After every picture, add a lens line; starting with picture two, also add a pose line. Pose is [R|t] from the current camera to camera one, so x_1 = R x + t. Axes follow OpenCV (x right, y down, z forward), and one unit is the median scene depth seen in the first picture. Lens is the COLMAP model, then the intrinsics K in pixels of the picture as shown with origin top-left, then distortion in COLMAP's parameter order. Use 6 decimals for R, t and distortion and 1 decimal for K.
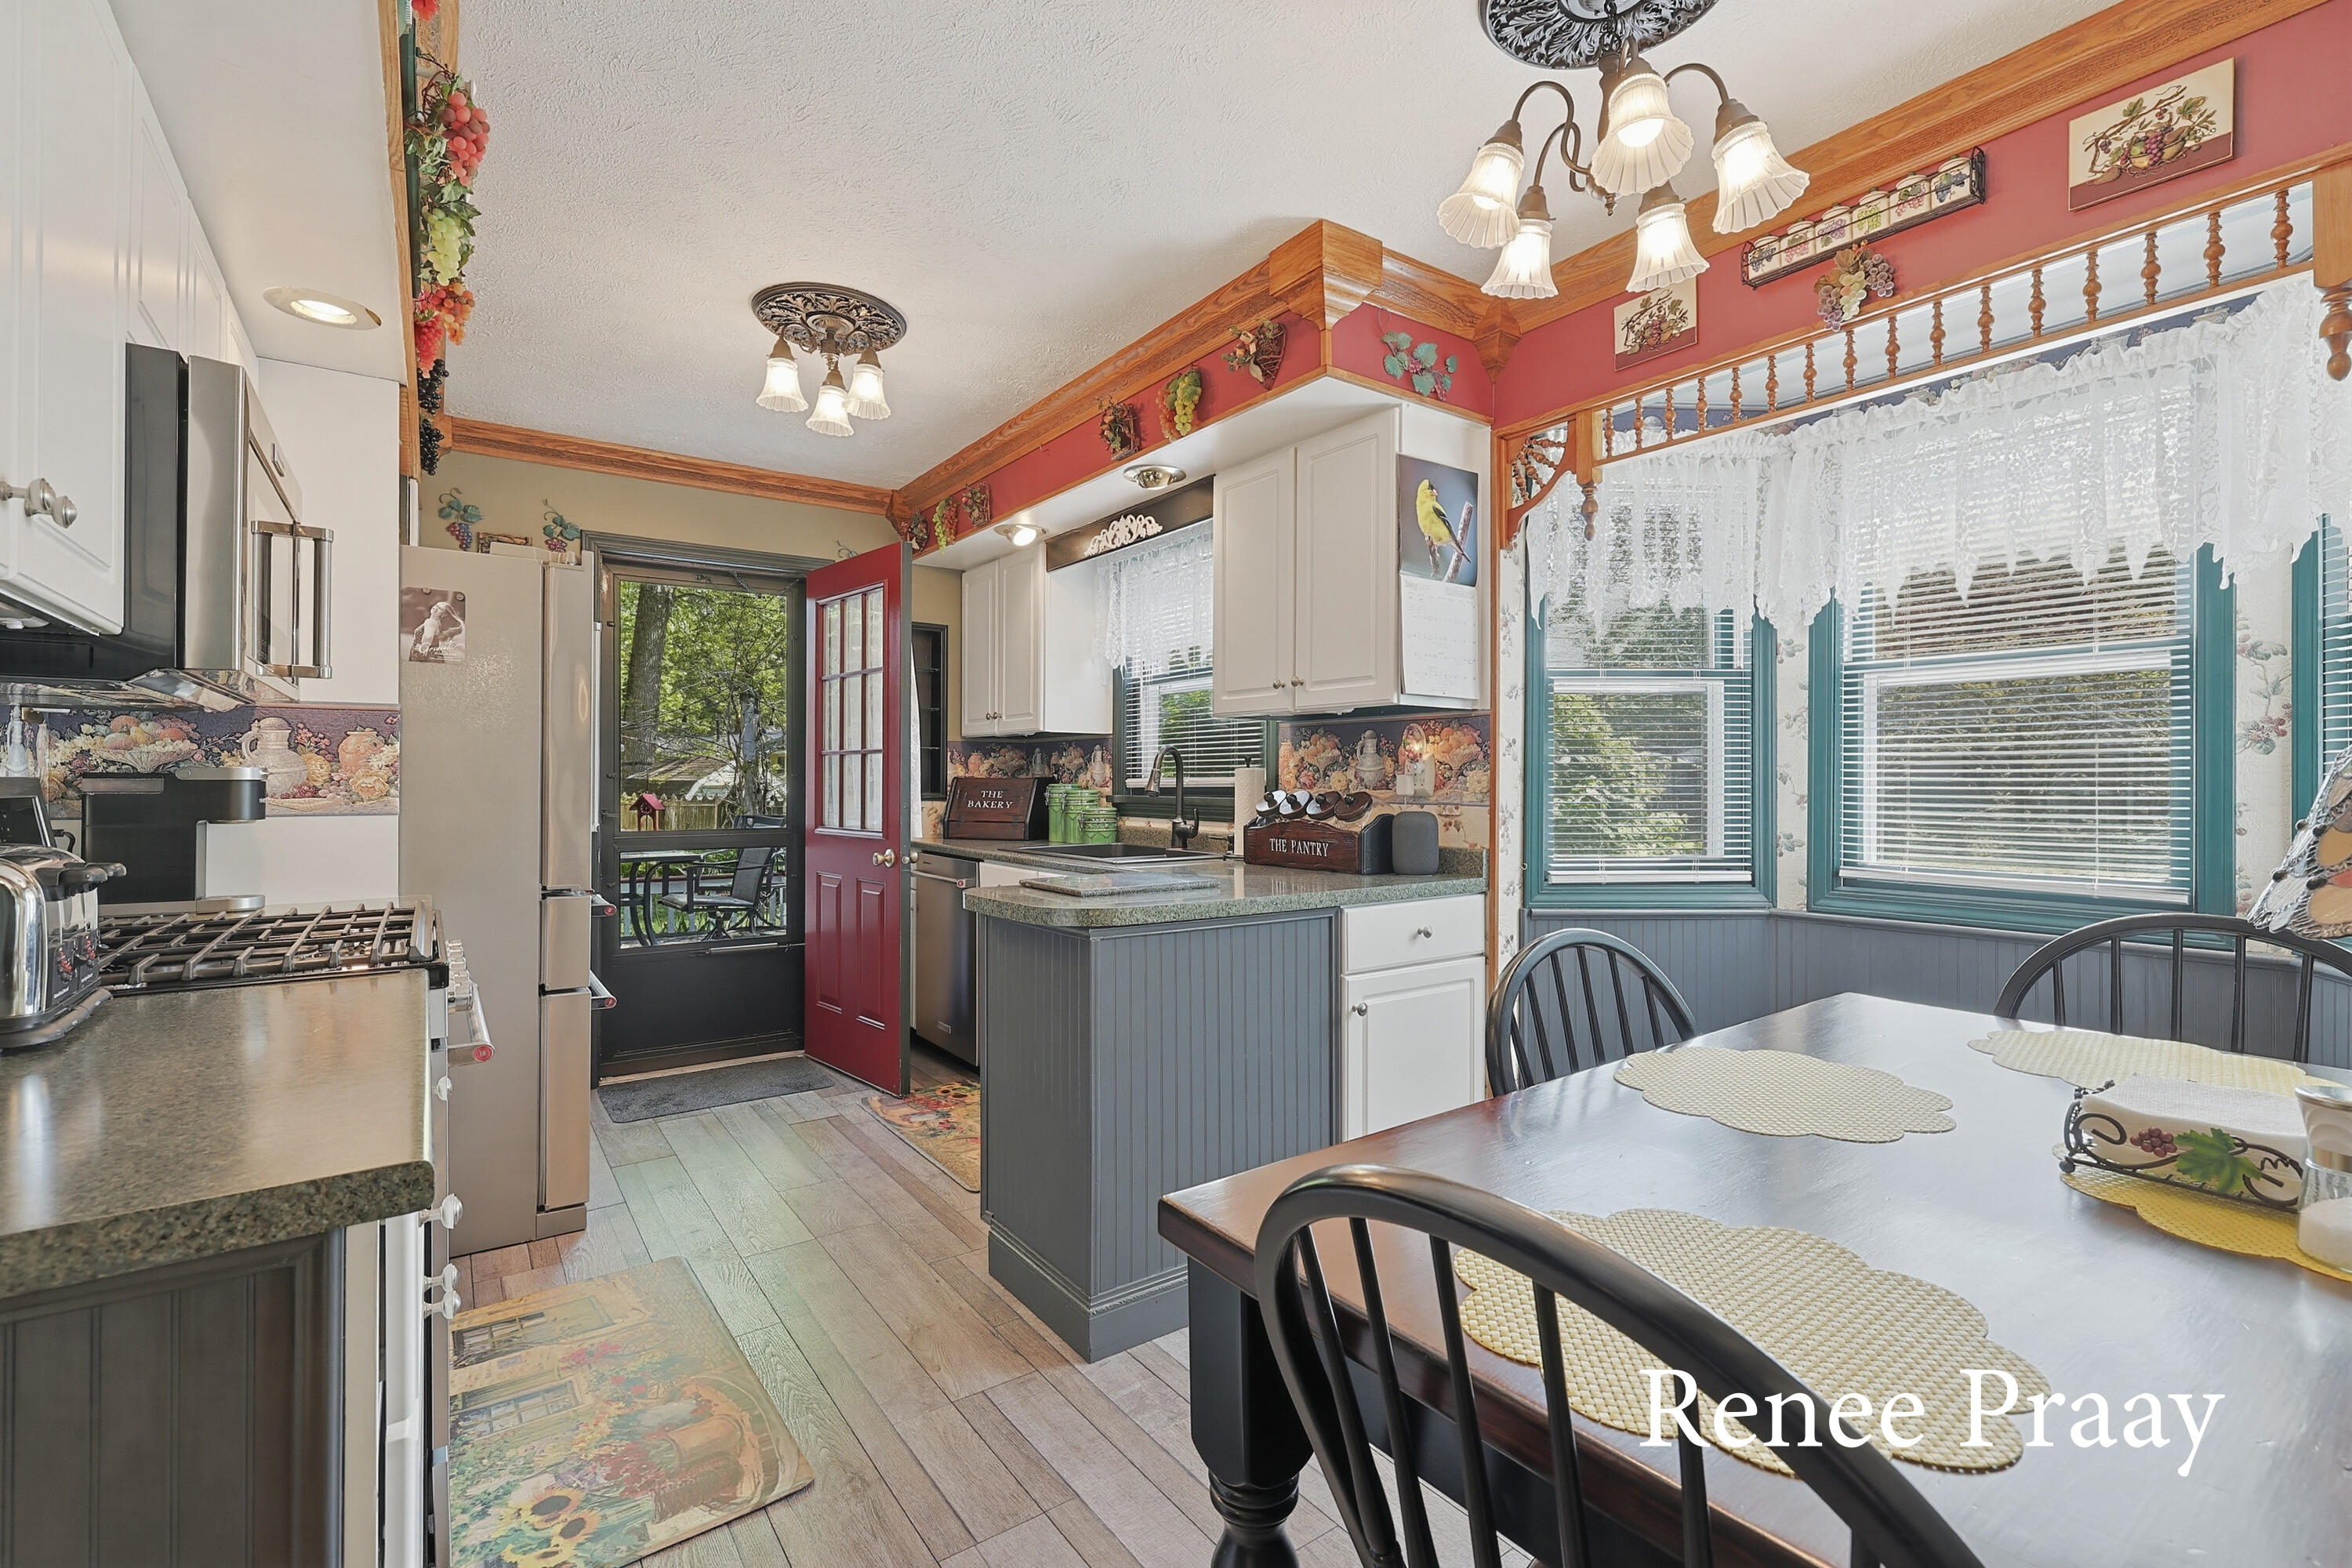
lens RADIAL K [[1062.3, 0, 1177.7], [0, 1062.3, 779.8], [0, 0, 1]] dist [0.000761, 0.000669]
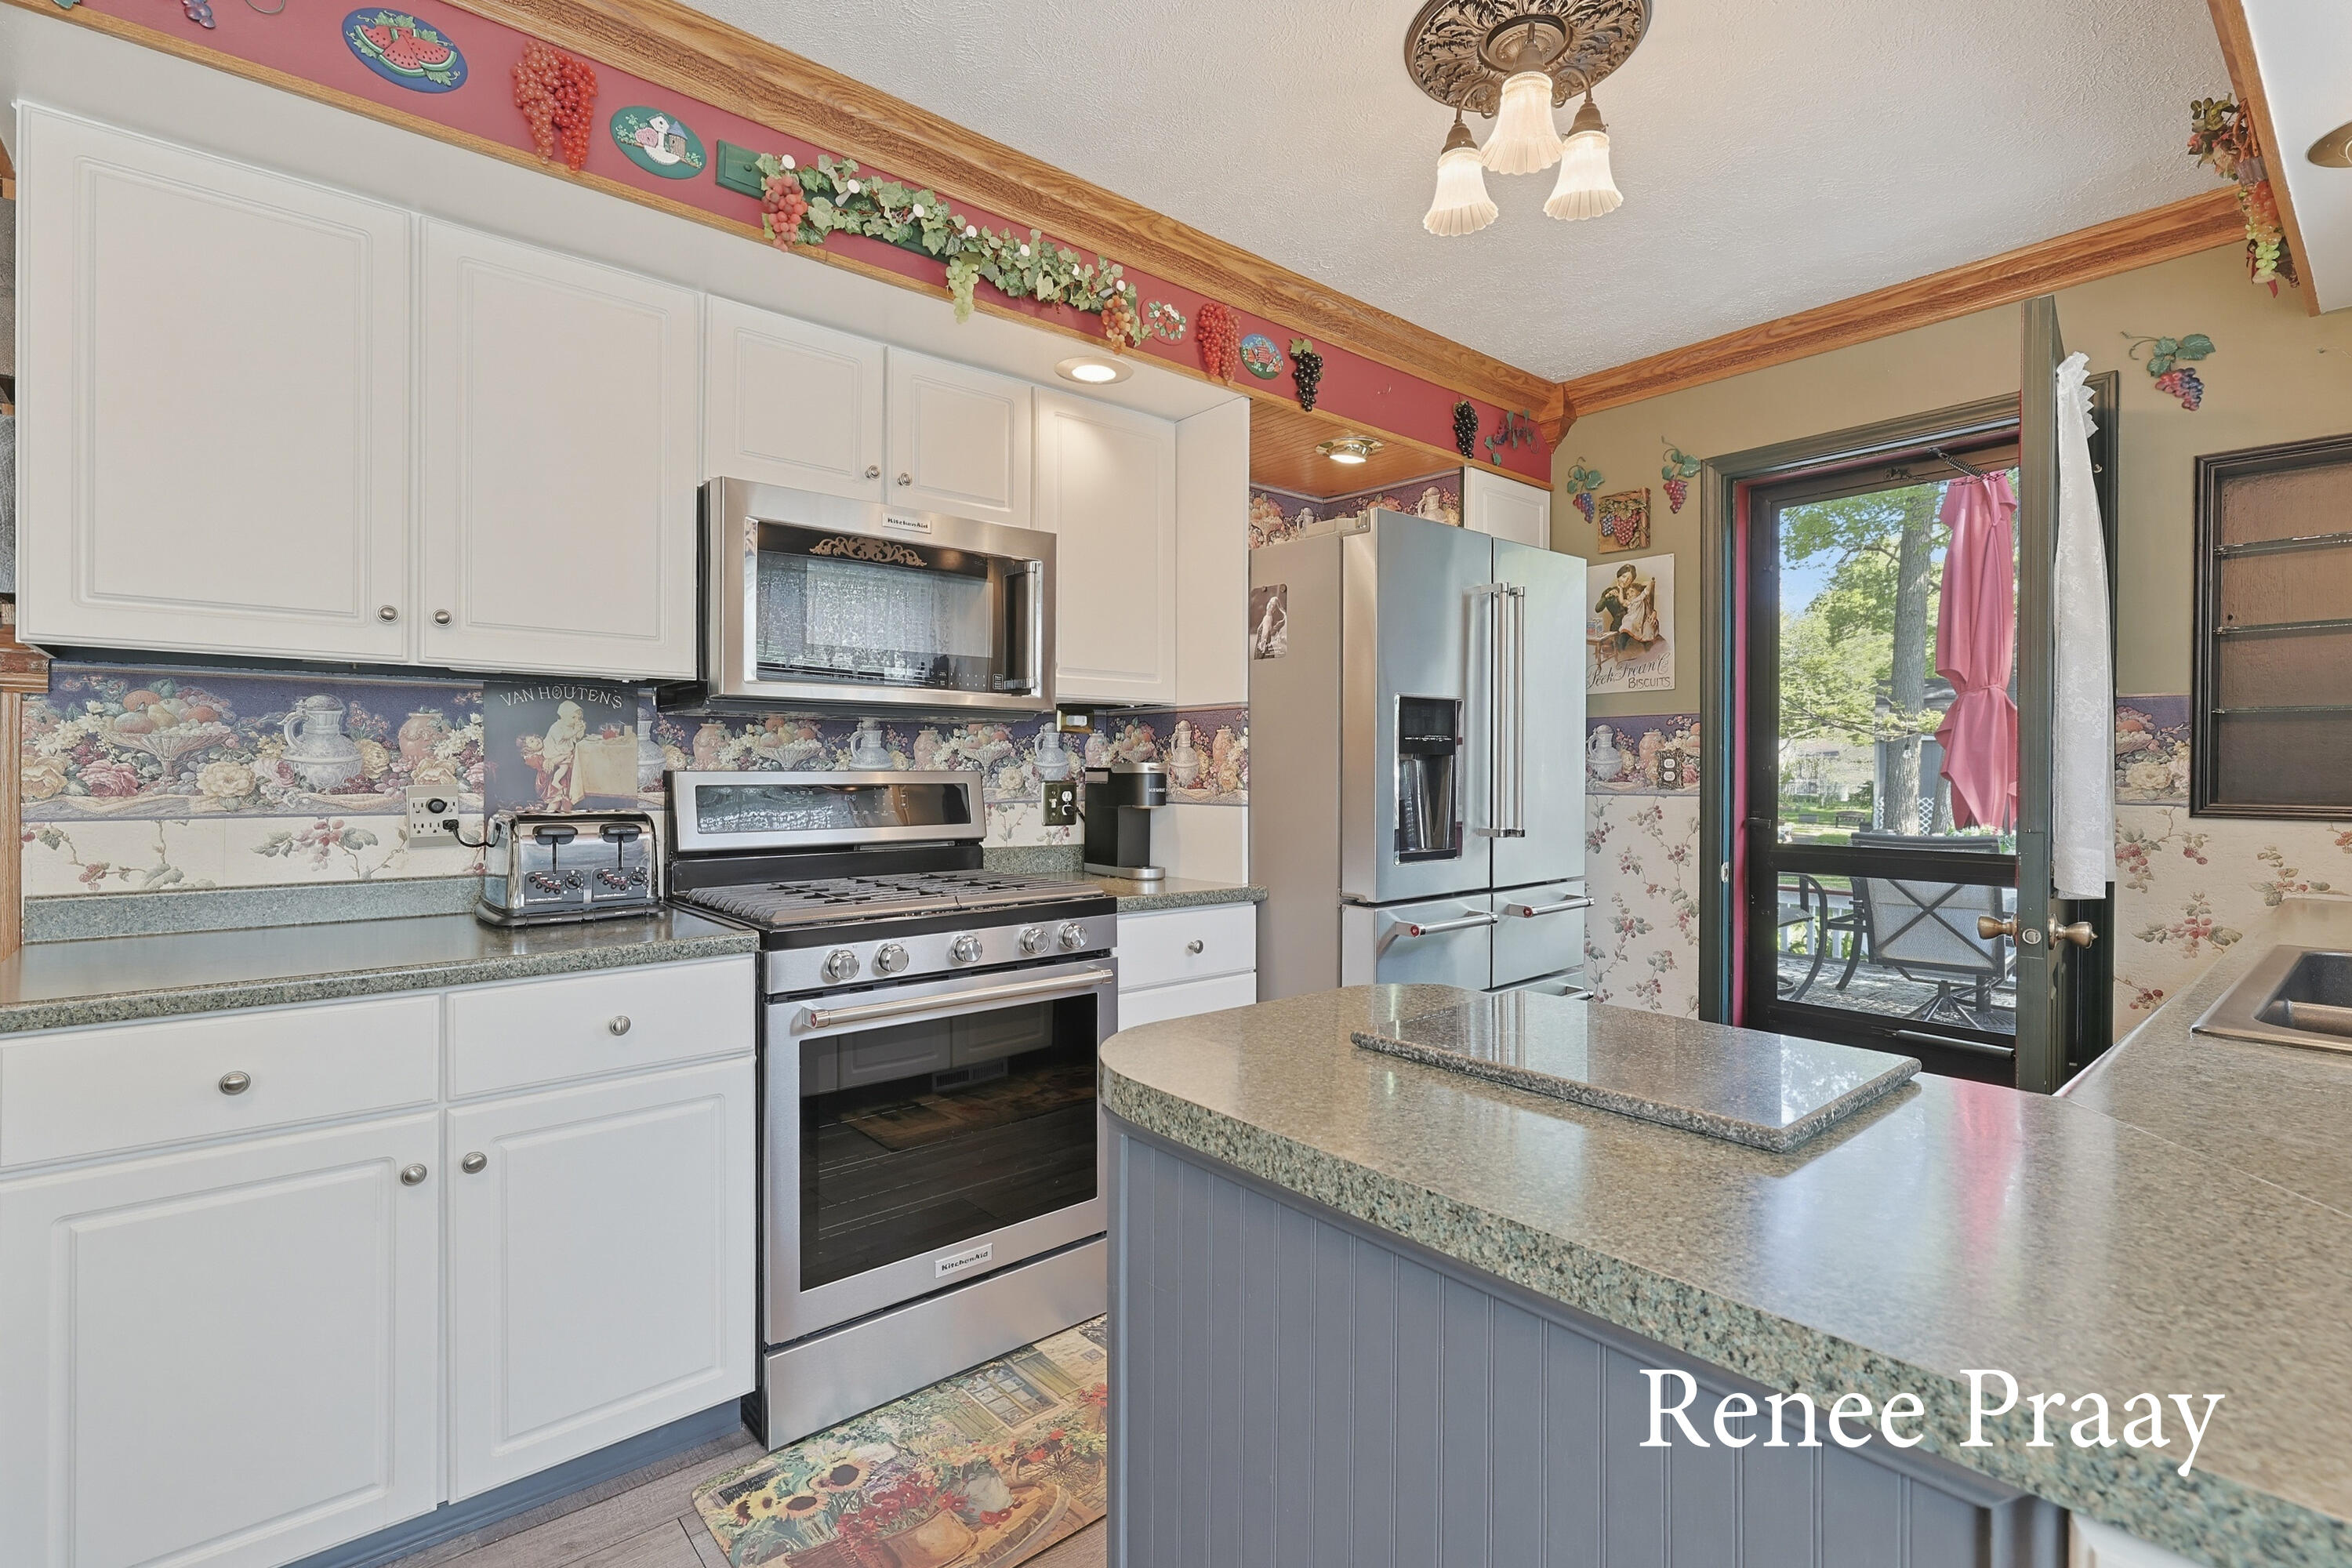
lens RADIAL K [[1062.3, 0, 1165.0], [0, 1062.3, 778.0], [0, 0, 1]] dist [0.000761, 0.000669]
pose [[0.080921, 0.005729, -0.996704, 0.246191], [-0.001164, 0.999983, 0.005654, -0.000716], [0.996720, 0.000703, 0.080927, 0.654551]]
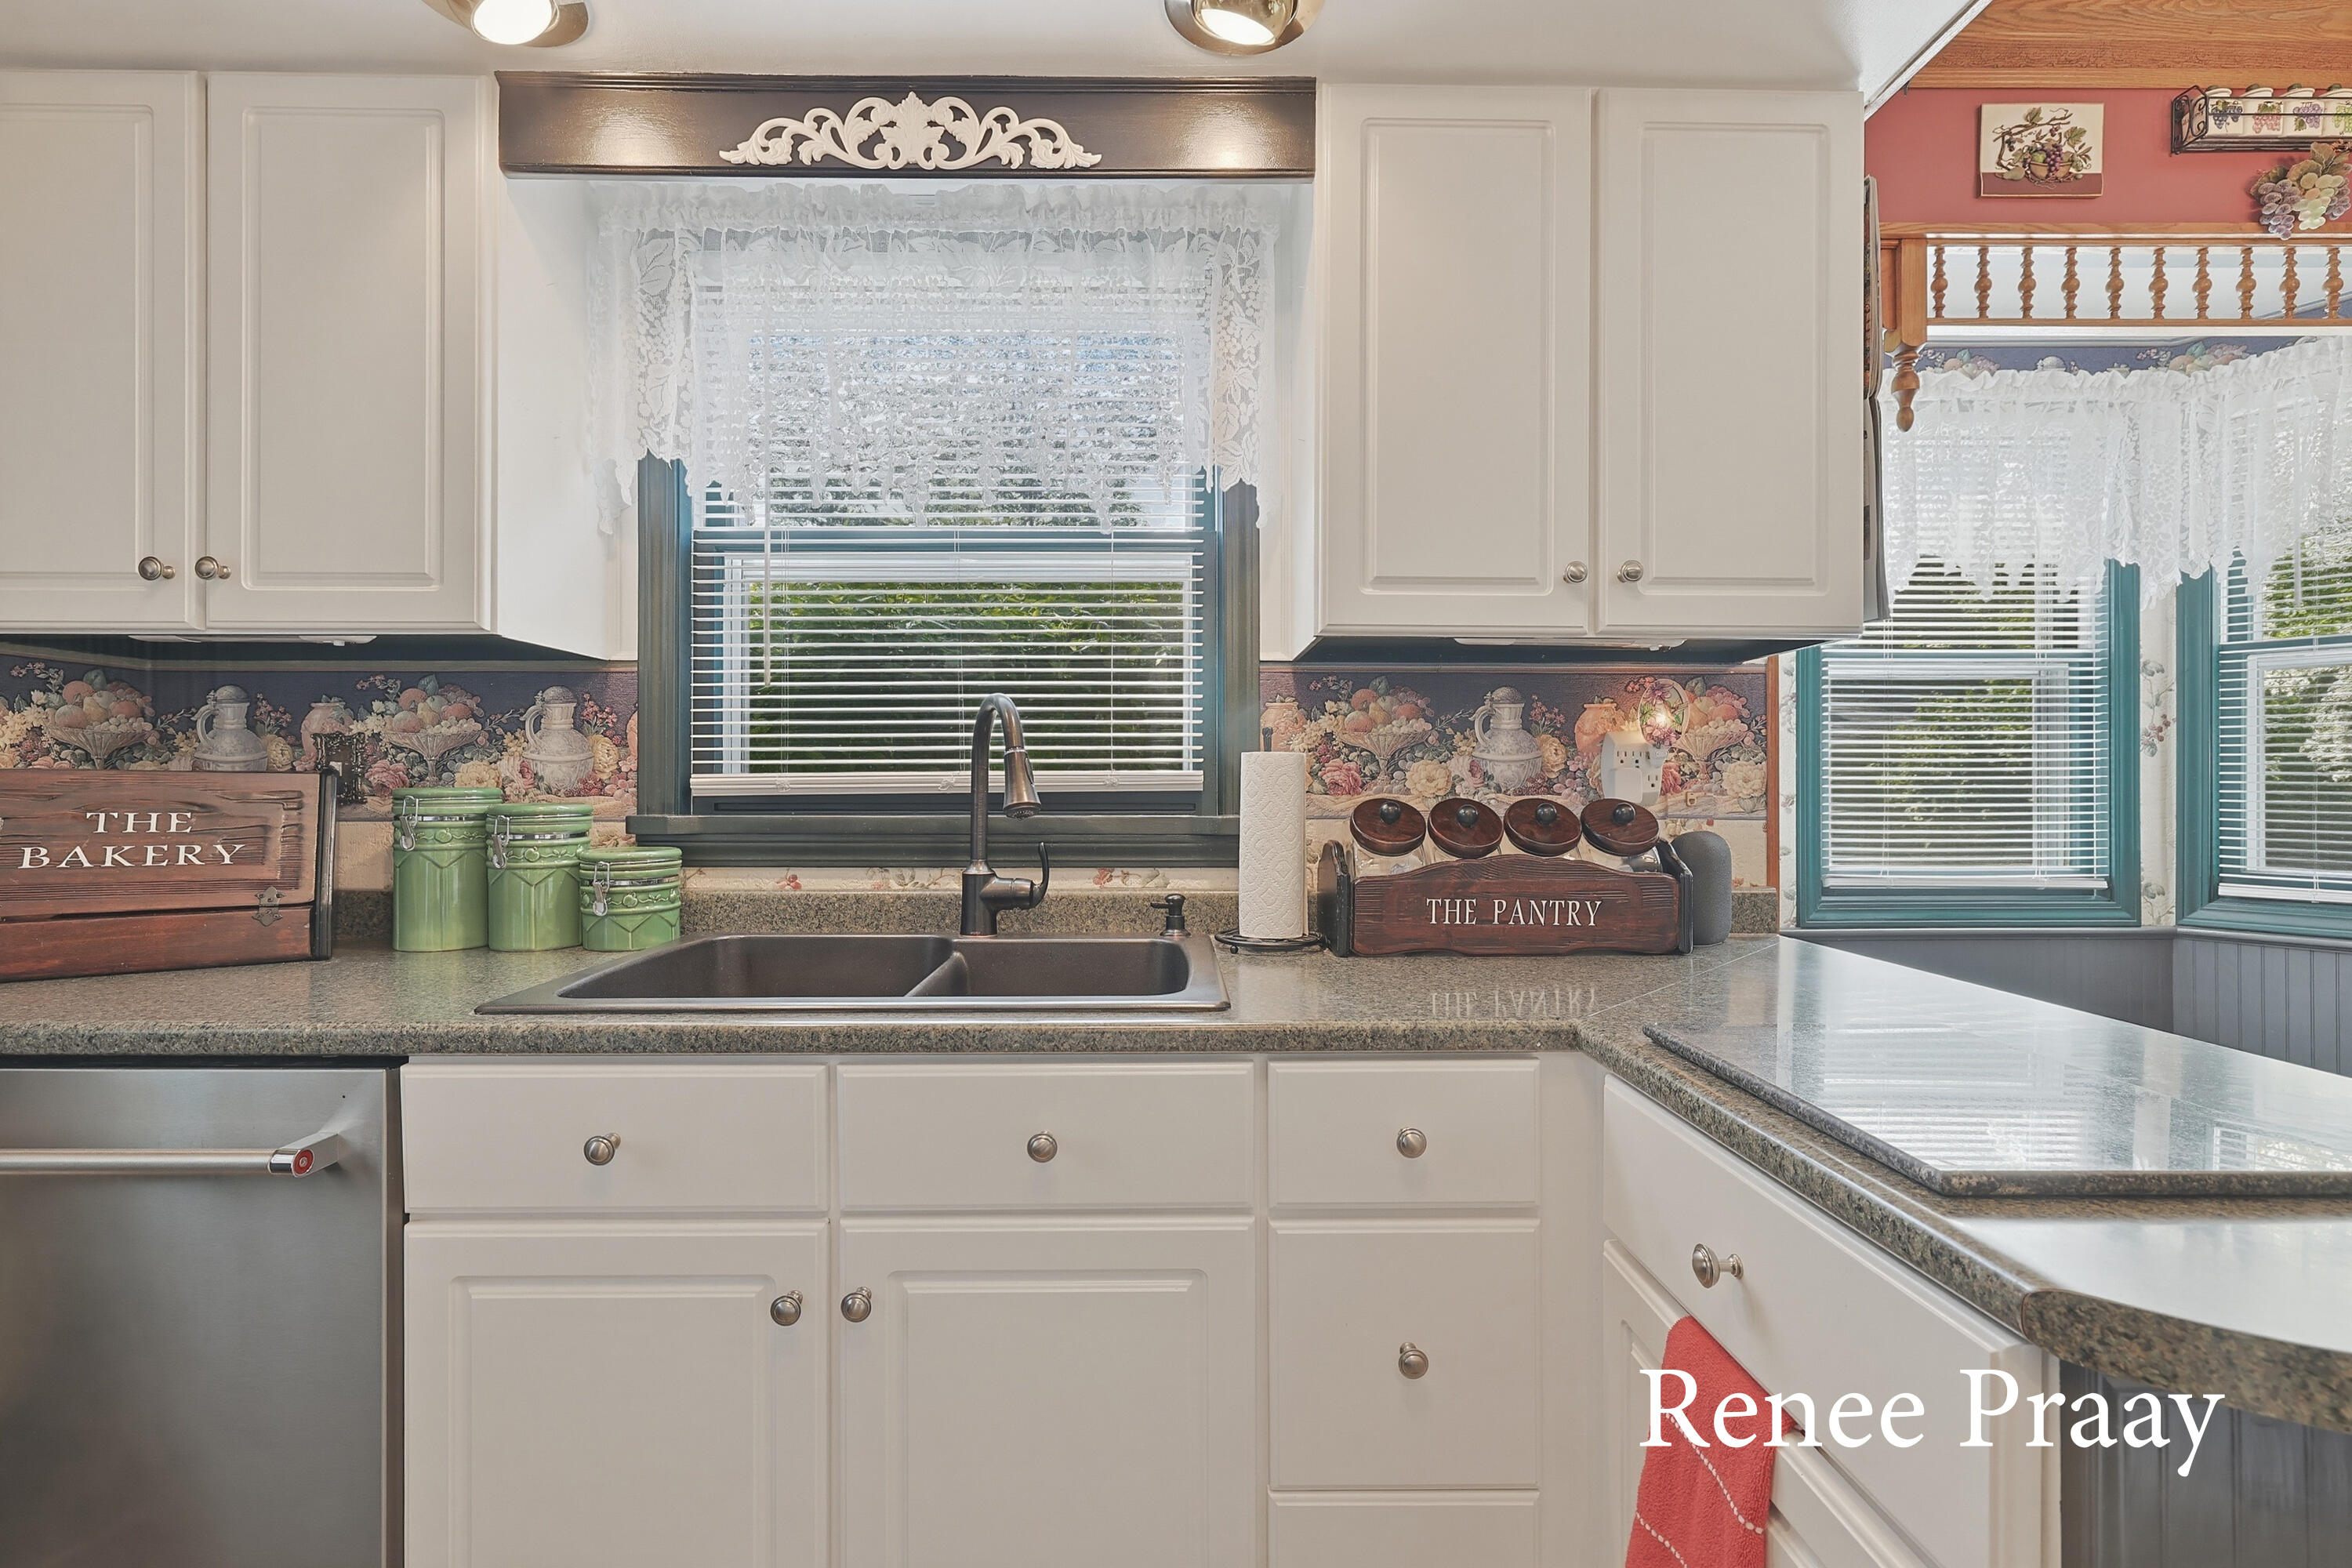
lens RADIAL K [[1062.3, 0, 1176.4], [0, 1062.3, 780.5], [0, 0, 1]] dist [0.000761, 0.000669]
pose [[0.565494, -0.000230, 0.824752, -0.368956], [-0.001292, 0.999998, 0.001164, 0.001420], [-0.824751, -0.001724, 0.565493, 0.817894]]
